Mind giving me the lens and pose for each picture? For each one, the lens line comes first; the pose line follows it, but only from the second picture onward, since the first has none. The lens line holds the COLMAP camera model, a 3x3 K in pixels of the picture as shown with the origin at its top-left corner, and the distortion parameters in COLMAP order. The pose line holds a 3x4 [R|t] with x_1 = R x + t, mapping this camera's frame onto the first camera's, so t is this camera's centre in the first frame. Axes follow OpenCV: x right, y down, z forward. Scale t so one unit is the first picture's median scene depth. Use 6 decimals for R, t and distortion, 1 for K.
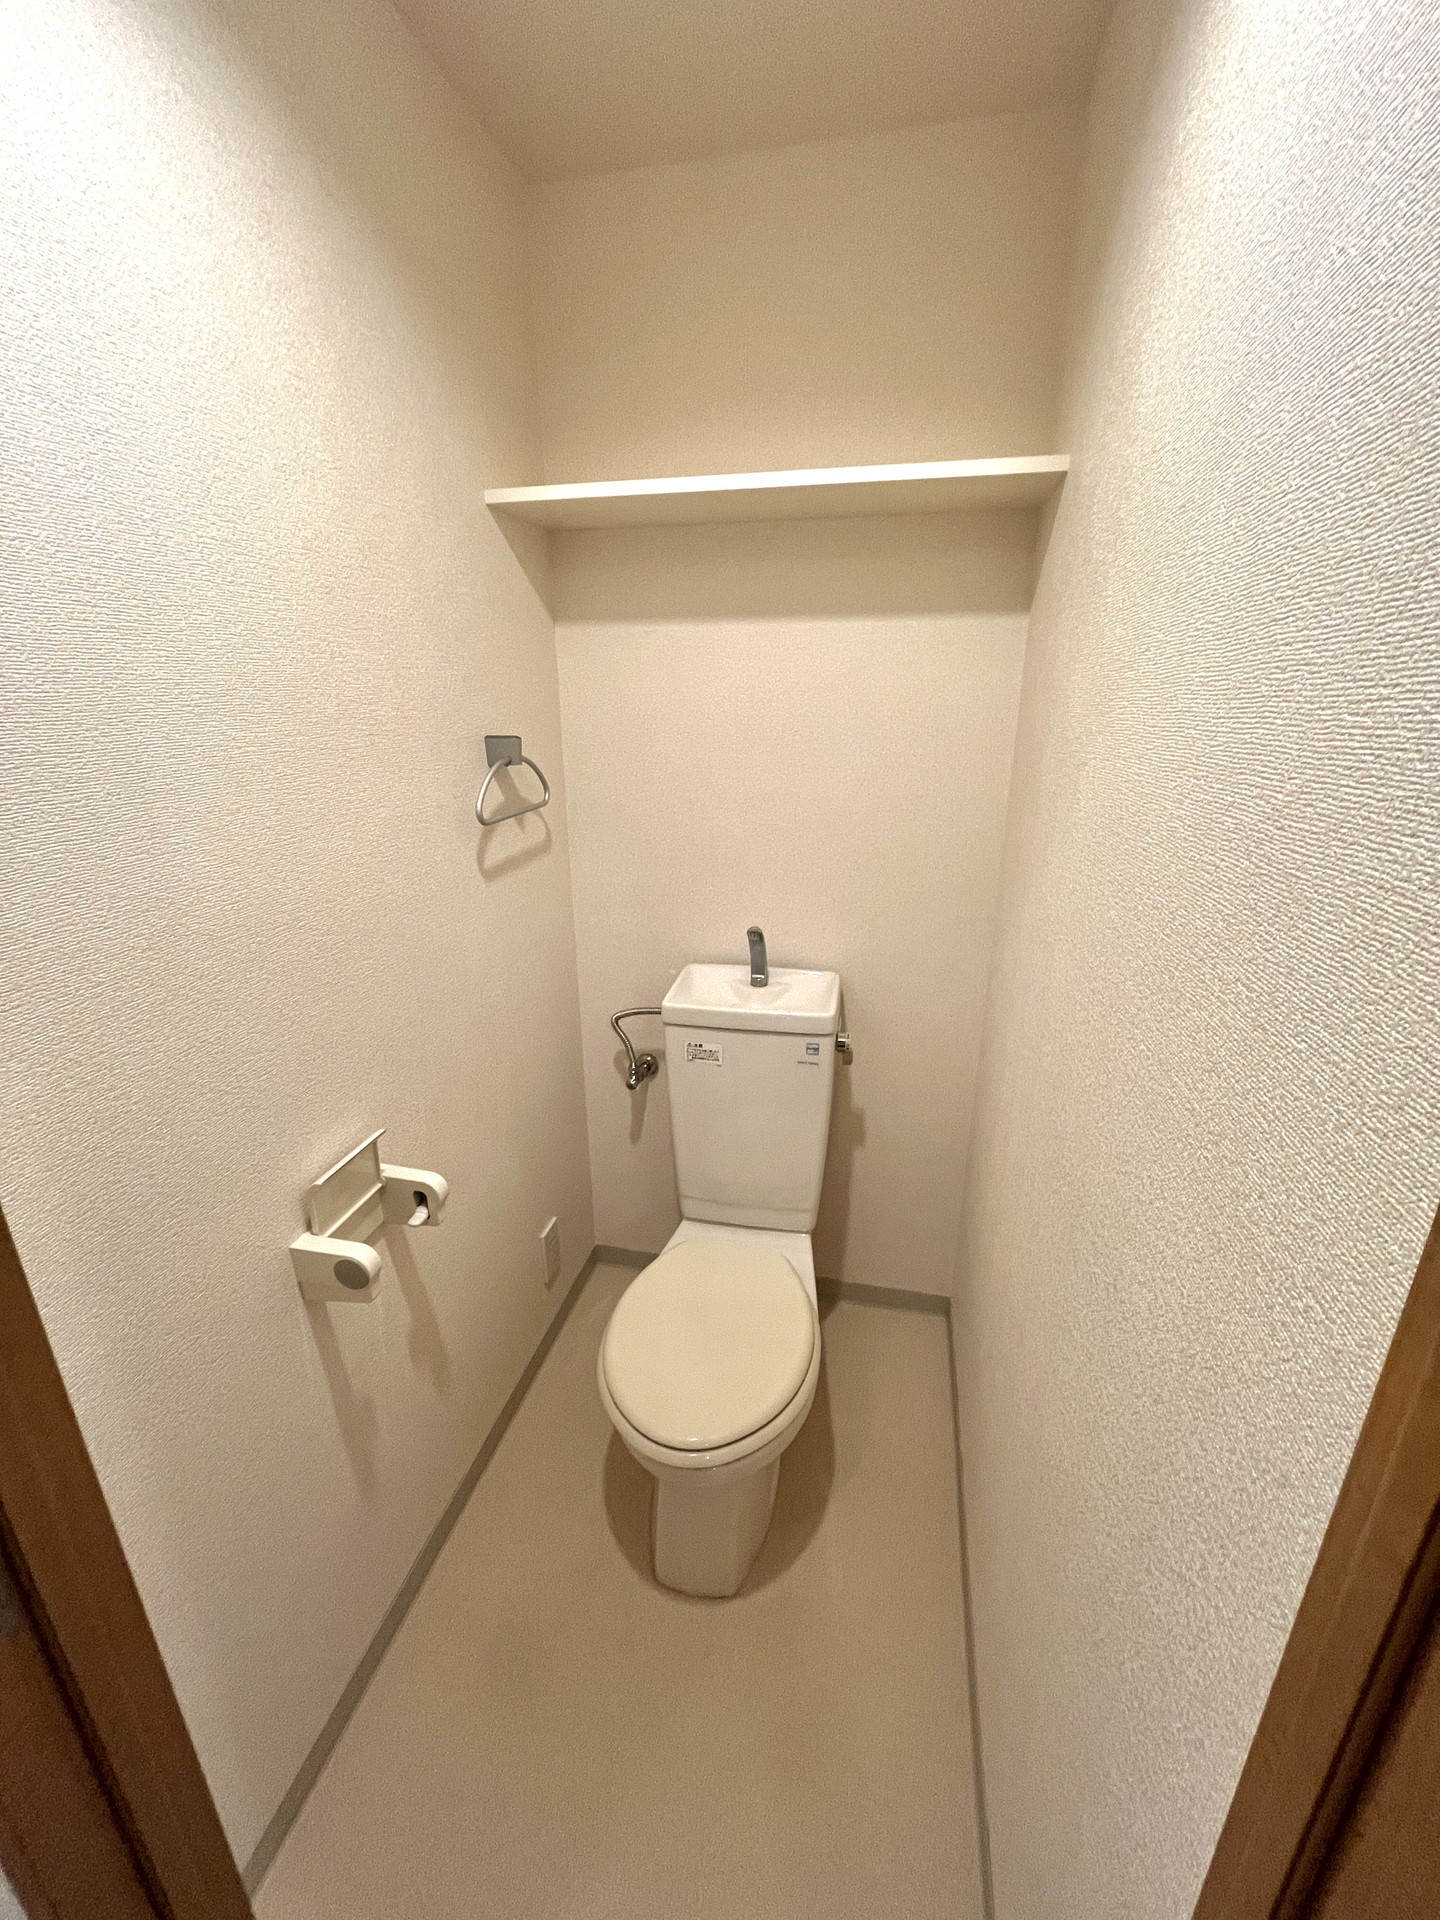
lens RADIAL K [[777.2, 0, 722.1], [0, 777.2, 958.8], [0, 0, 1]] dist [0.008693, 0.000199]
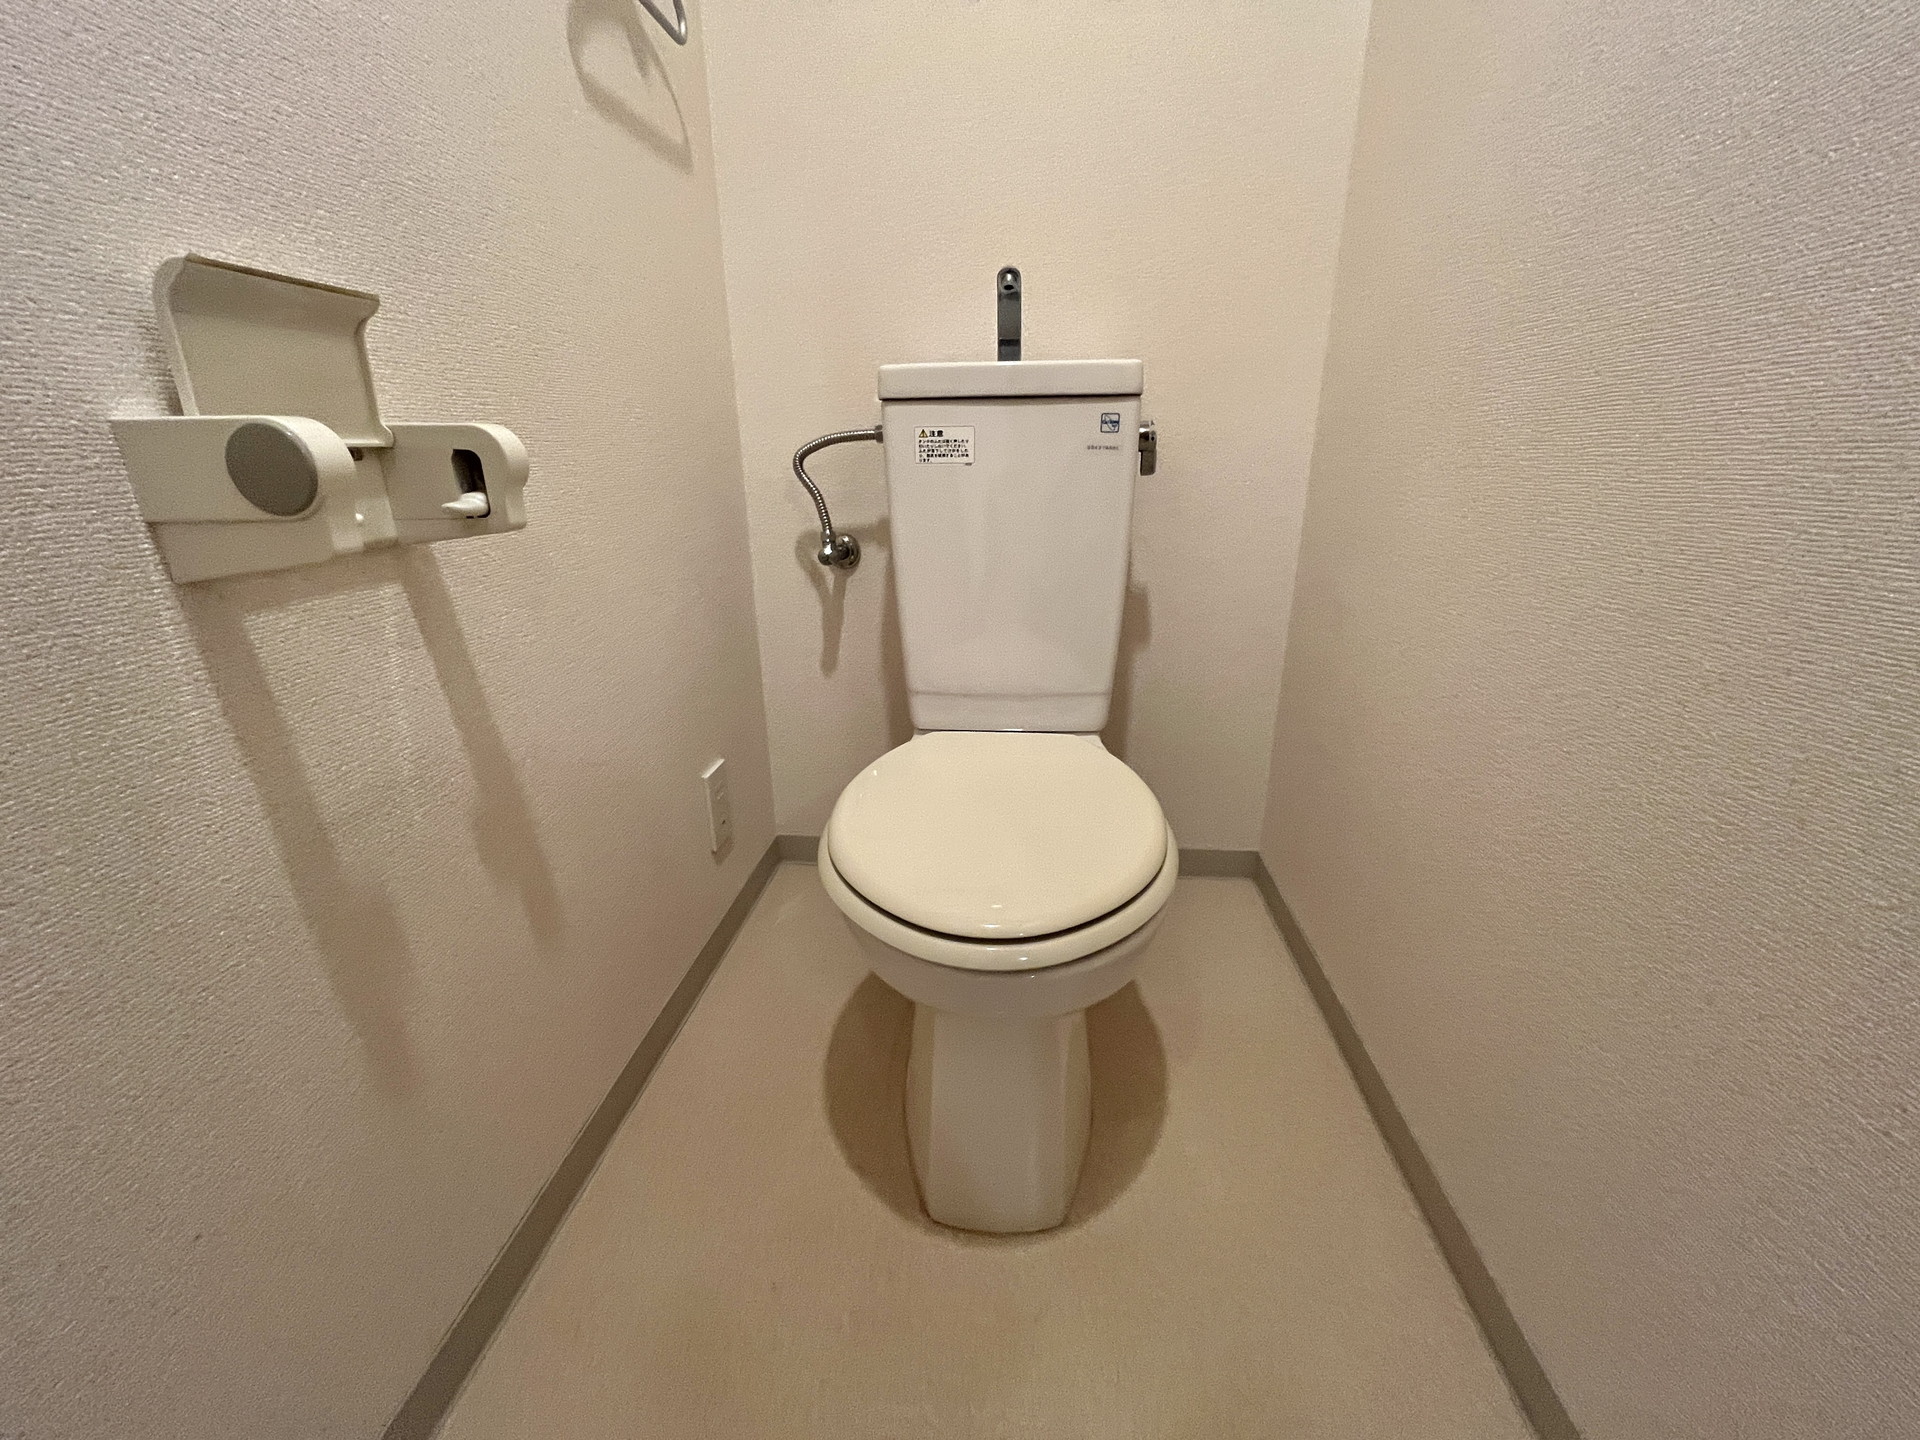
lens RADIAL K [[777.2, 0, 960.6], [0, 777.2, 717.1], [0, 0, 1]] dist [0.008693, 0.000199]
pose [[0.990554, -0.046352, 0.129051, -0.110320], [0.047620, 0.998843, -0.006754, 0.368484], [-0.128589, 0.012836, 0.991615, 0.350140]]
